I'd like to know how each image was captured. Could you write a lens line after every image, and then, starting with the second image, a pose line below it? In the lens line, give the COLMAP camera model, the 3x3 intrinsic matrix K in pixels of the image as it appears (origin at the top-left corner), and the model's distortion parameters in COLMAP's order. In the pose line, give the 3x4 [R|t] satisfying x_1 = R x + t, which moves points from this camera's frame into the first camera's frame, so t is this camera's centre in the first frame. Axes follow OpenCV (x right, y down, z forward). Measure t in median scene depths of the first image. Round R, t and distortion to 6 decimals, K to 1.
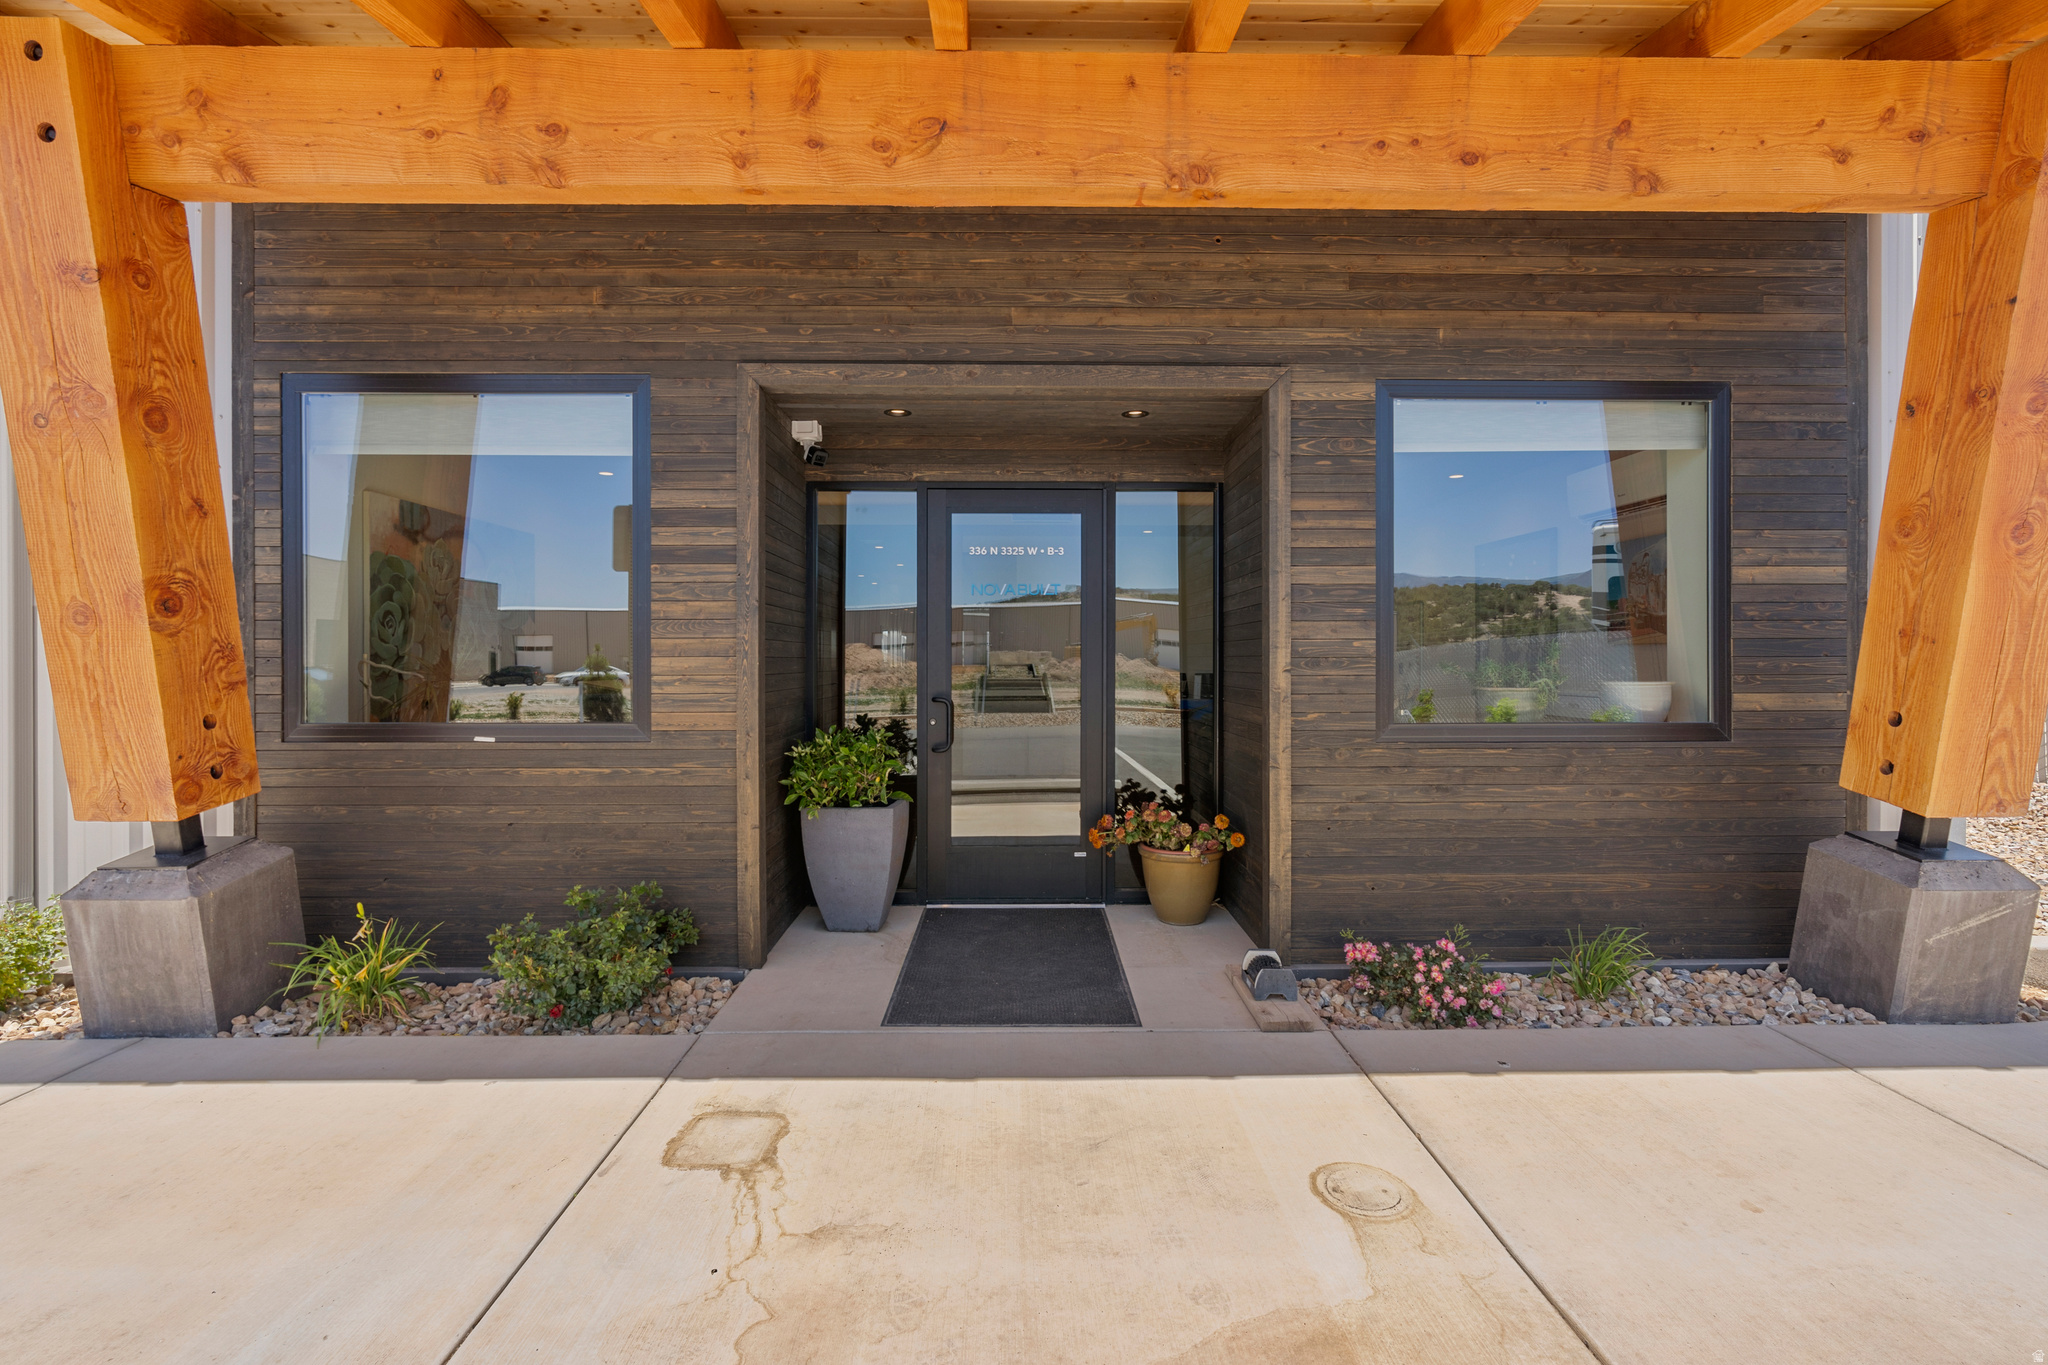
lens RADIAL K [[941.2, 0, 1034.2], [0, 941.2, 665.6], [0, 0, 1]] dist [-0.006966, 0.001847]
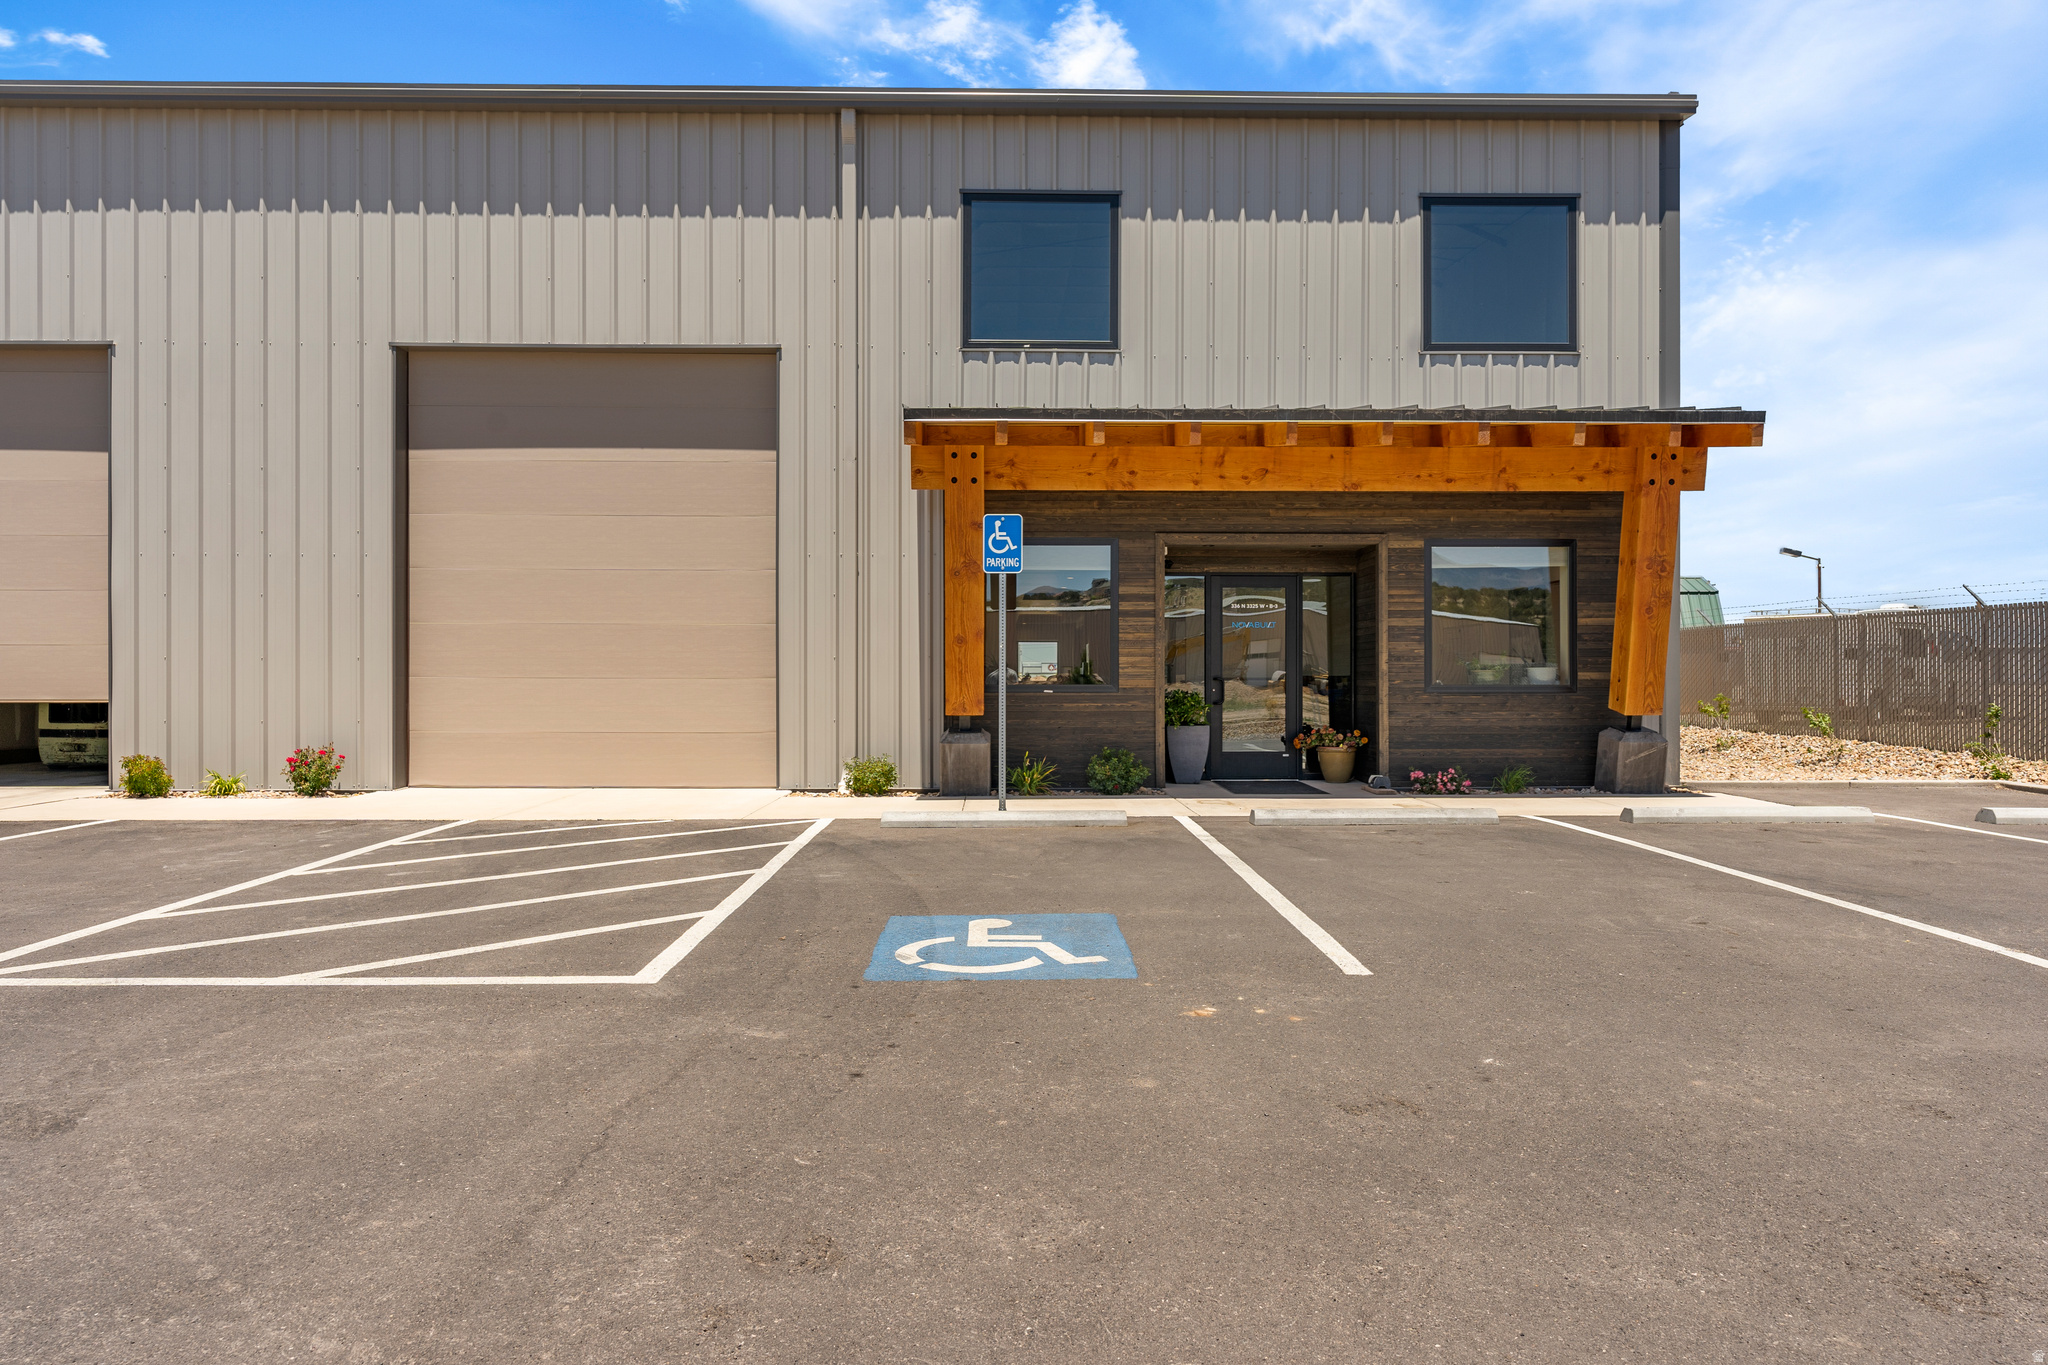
lens RADIAL K [[1383.7, 0, 1027.1], [0, 1383.7, 680.2], [0, 0, 1]] dist [0.000569, 0.000619]
pose [[0.999998, -0.000135, 0.001822, -0.639443], [0.000154, 0.999948, -0.010210, 0.085349], [-0.001821, 0.010211, 0.999946, -2.469410]]
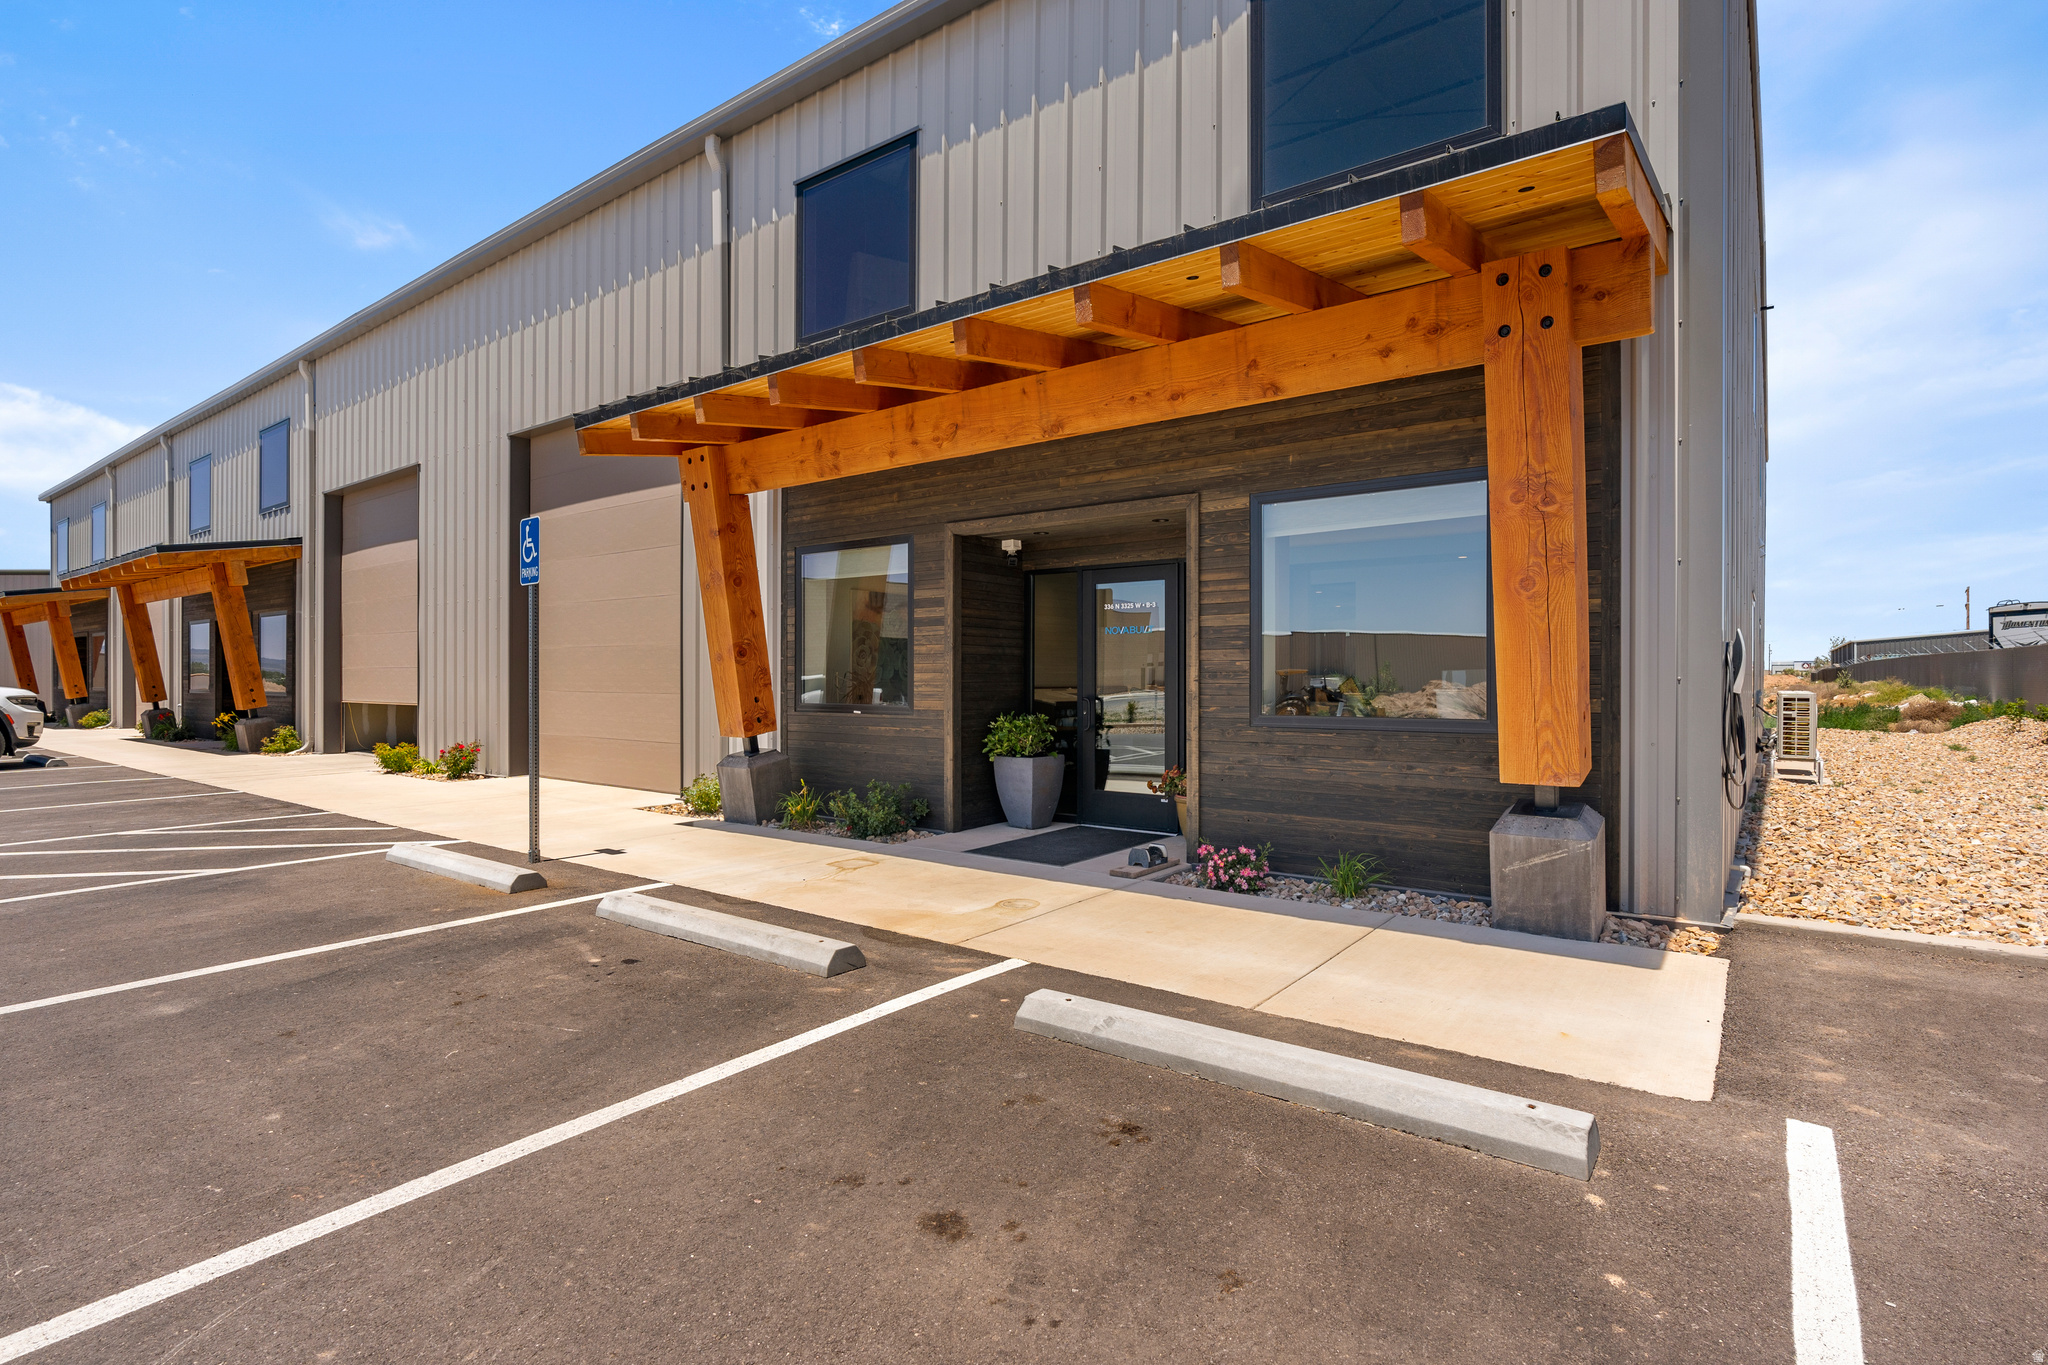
lens RADIAL K [[1009.7, 0, 1024.6], [0, 1009.7, 675.7], [0, 0, 1]] dist [-0.004602, 0.000213]
pose [[0.783711, -0.001233, -0.621124, 1.114786], [-0.004396, 0.999962, -0.007531, 0.011775], [0.621110, 0.008632, 0.783676, -0.545446]]
